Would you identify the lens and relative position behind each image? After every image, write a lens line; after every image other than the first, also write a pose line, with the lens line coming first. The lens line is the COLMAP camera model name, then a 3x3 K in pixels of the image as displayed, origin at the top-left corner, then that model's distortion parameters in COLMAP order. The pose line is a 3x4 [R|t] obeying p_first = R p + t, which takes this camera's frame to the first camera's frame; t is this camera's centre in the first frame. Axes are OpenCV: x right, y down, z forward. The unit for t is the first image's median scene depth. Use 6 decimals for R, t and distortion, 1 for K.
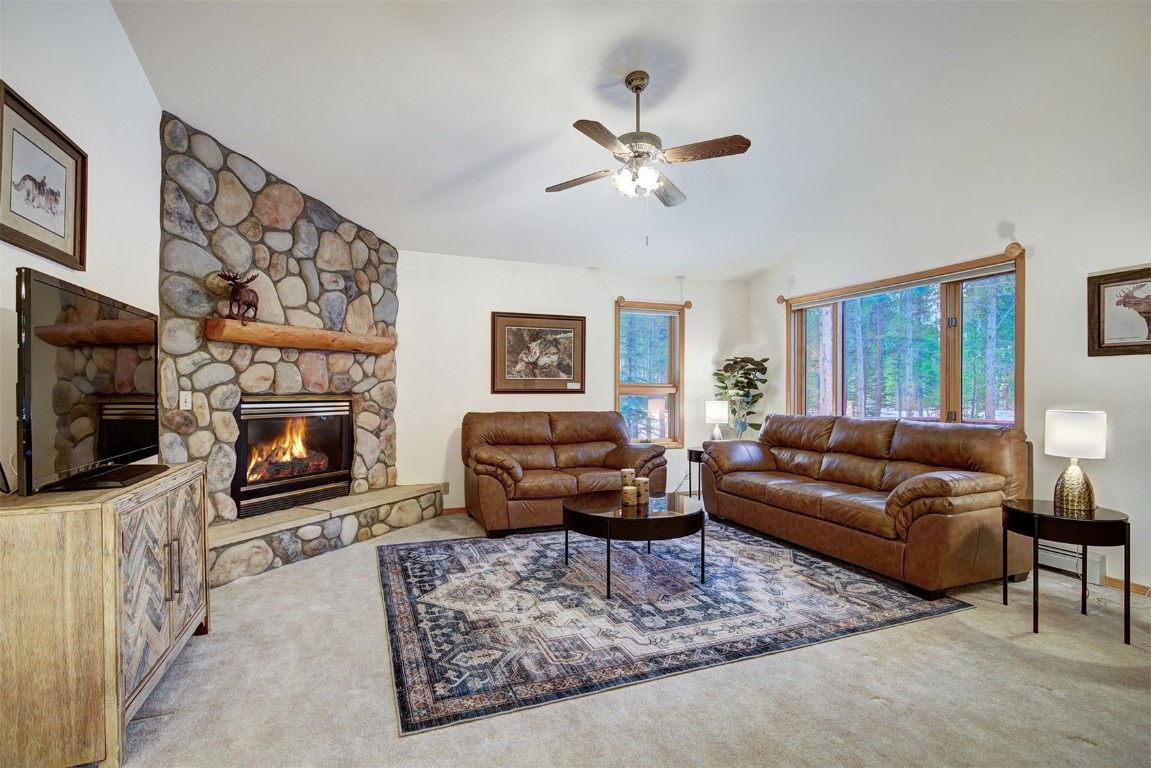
lens RADIAL K [[534.1, 0, 568.3], [0, 534.1, 391.0], [0, 0, 1]] dist [-0.010005, 0.002619]
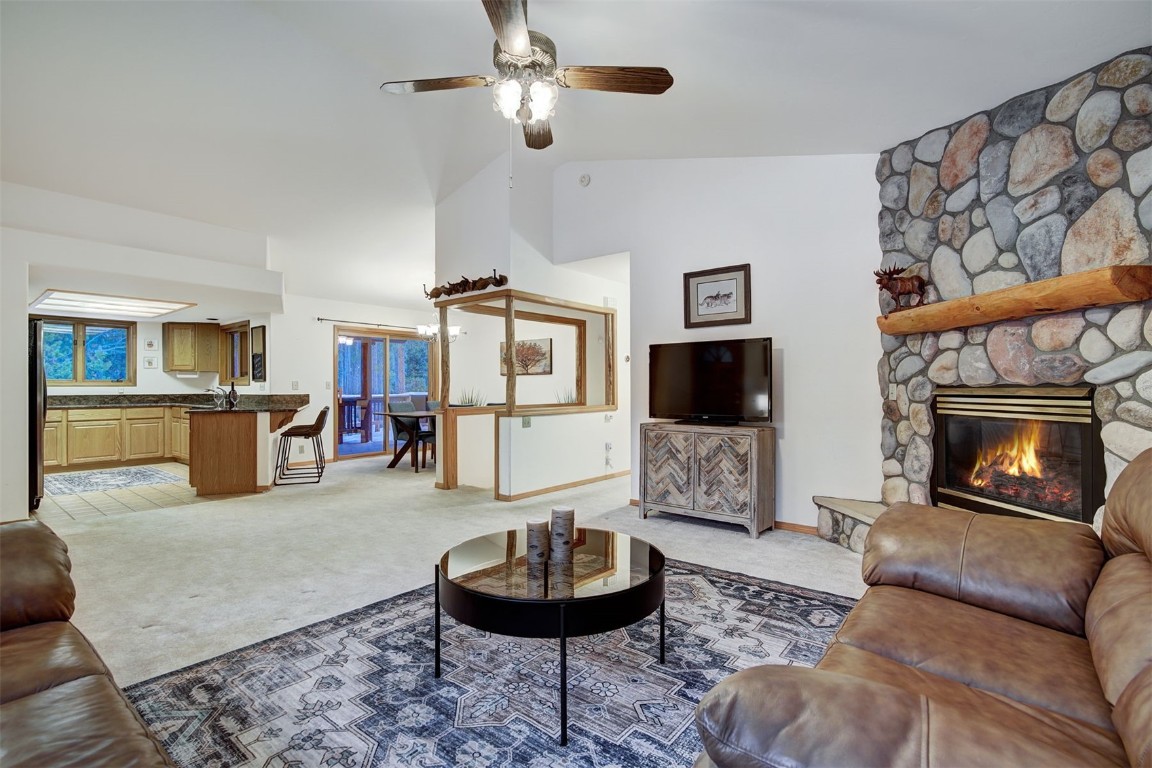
lens RADIAL K [[534.5, 0, 579.2], [0, 534.5, 383.8], [0, 0, 1]] dist [-0.010005, 0.002619]
pose [[-0.863794, -0.007748, -0.503785, 0.374204], [-0.002469, 0.999935, -0.011146, 0.013145], [0.503839, -0.008384, -0.863757, 1.426903]]
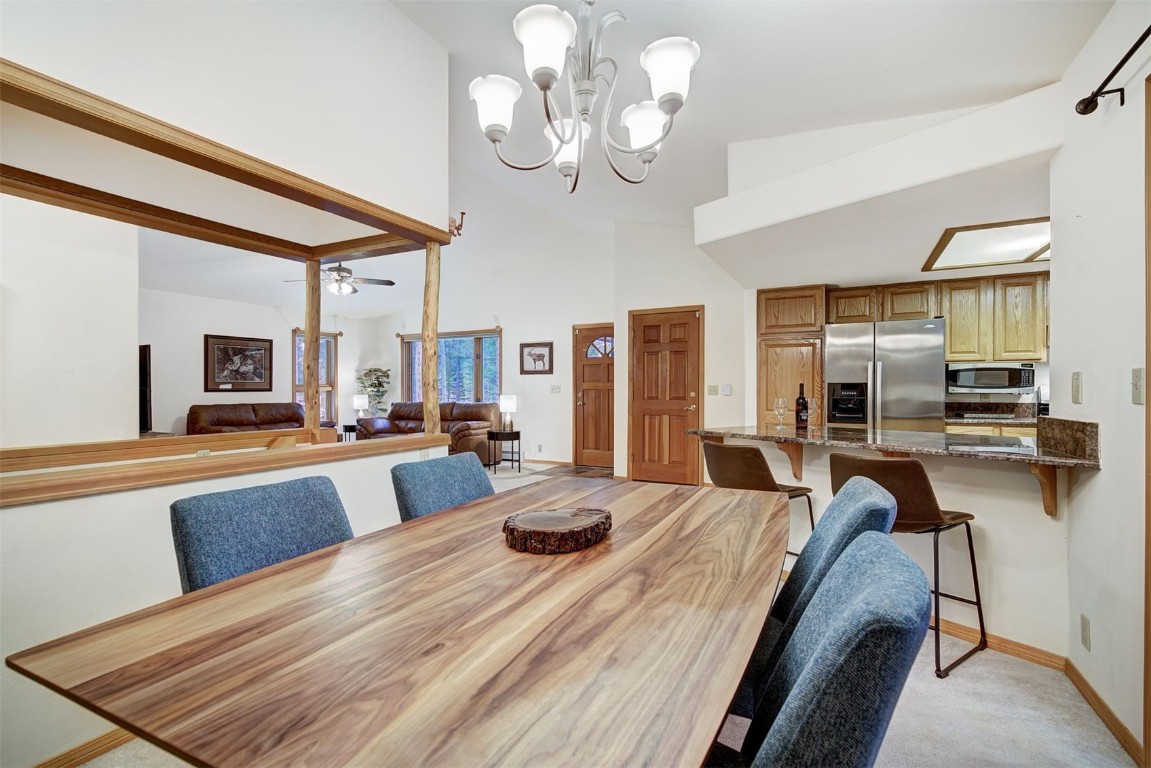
lens RADIAL K [[534.1, 0, 568.1], [0, 534.1, 391.5], [0, 0, 1]] dist [-0.010005, 0.002619]
pose [[0.747684, -0.009681, 0.663984, -0.502180], [0.005600, 0.999950, 0.008273, -0.003299], [-0.664031, -0.002467, 0.747701, -0.975963]]
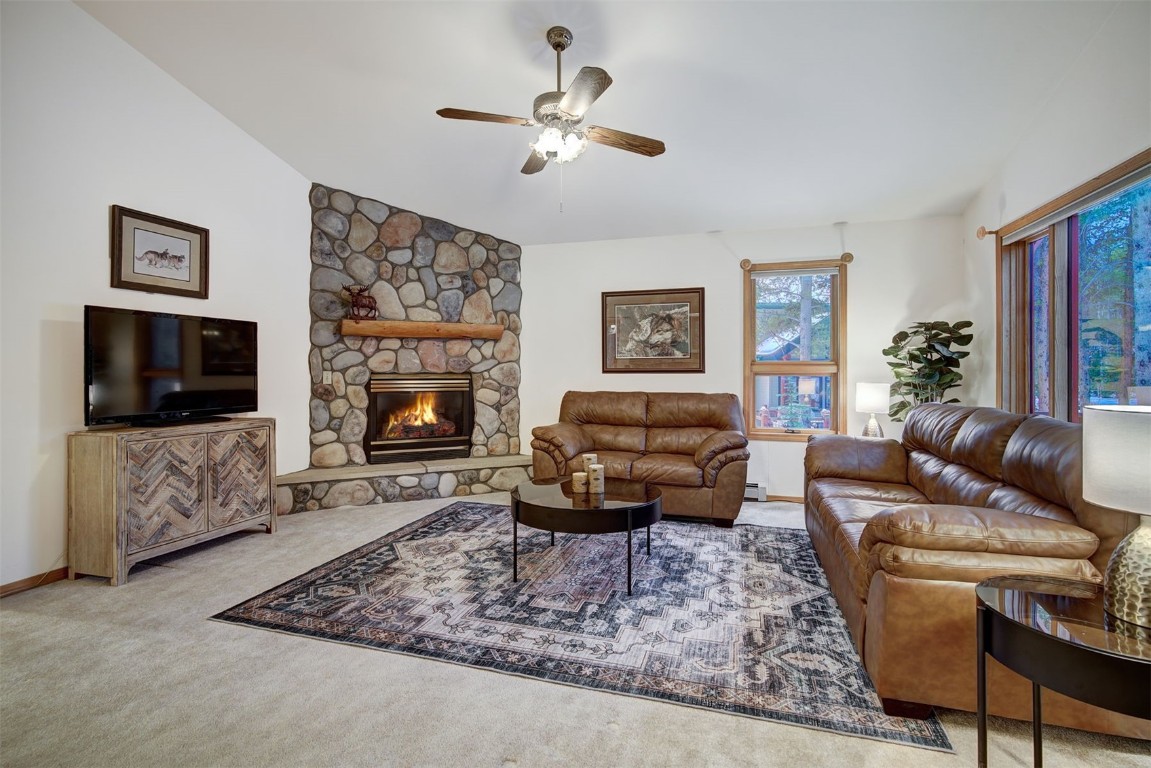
lens RADIAL K [[534.1, 0, 576.0], [0, 534.1, 369.2], [0, 0, 1]] dist [-0.010005, 0.002619]
pose [[0.784643, -0.004724, -0.619930, 0.620719], [0.001915, 0.999985, -0.005197, 0.003453], [0.619945, 0.002891, 0.784640, 0.241934]]
